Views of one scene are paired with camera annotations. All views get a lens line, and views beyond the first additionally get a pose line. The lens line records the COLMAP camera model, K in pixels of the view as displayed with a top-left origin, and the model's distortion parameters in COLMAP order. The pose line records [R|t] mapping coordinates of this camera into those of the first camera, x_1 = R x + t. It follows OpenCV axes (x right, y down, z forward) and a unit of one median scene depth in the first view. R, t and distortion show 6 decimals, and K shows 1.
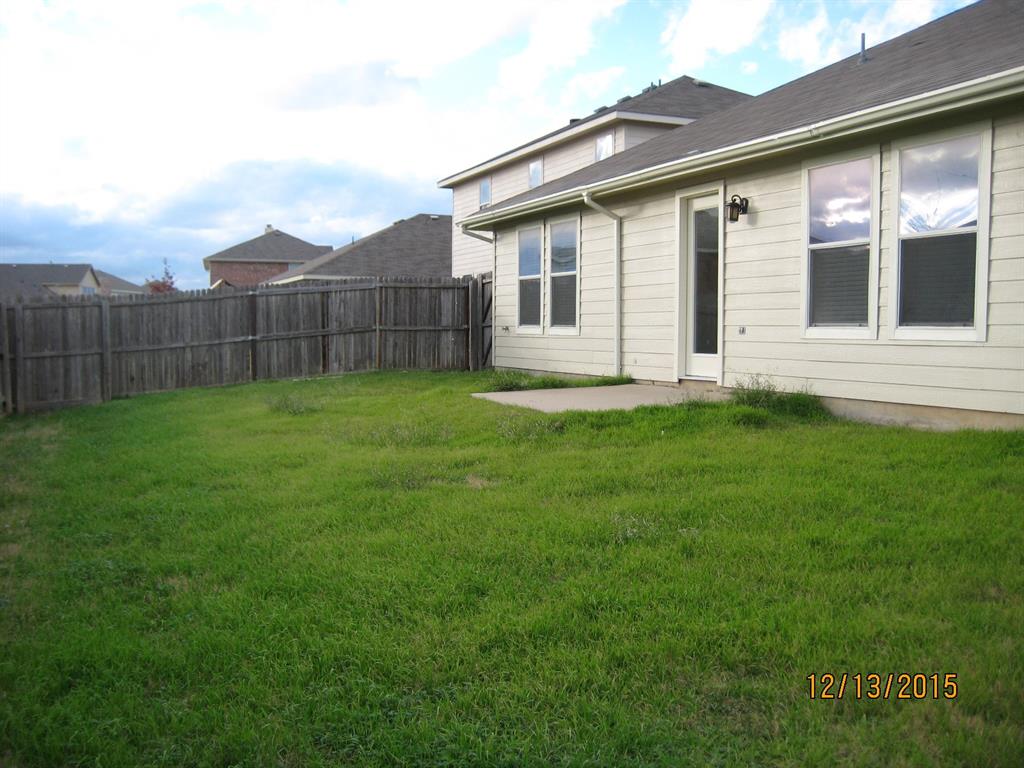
lens RADIAL K [[1070.6, 0, 512.4], [0, 1070.6, 385.0], [0, 0, 1]] dist [-0.096501, 0.000000]
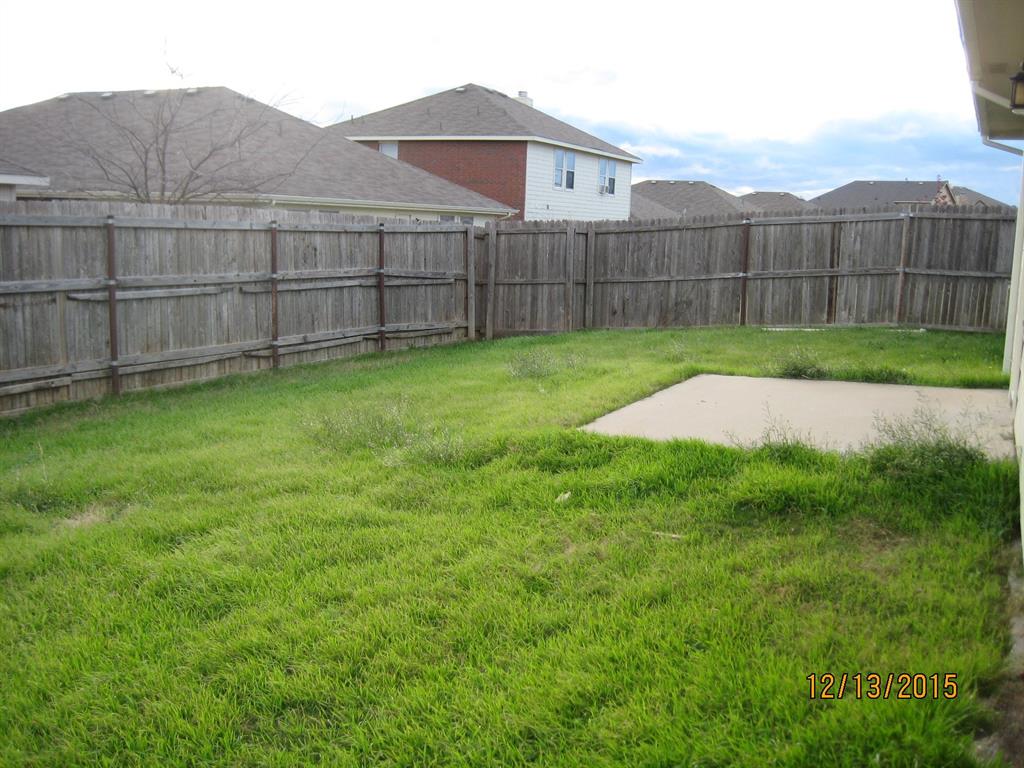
lens RADIAL K [[1070.6, 0, 511.9], [0, 1070.6, 383.5], [0, 0, 1]] dist [-0.096501, 0.000000]
pose [[0.676827, 0.123099, -0.725777, 0.259066], [-0.066541, 0.992114, 0.106219, -0.035910], [0.733129, -0.023598, 0.679680, 0.282011]]
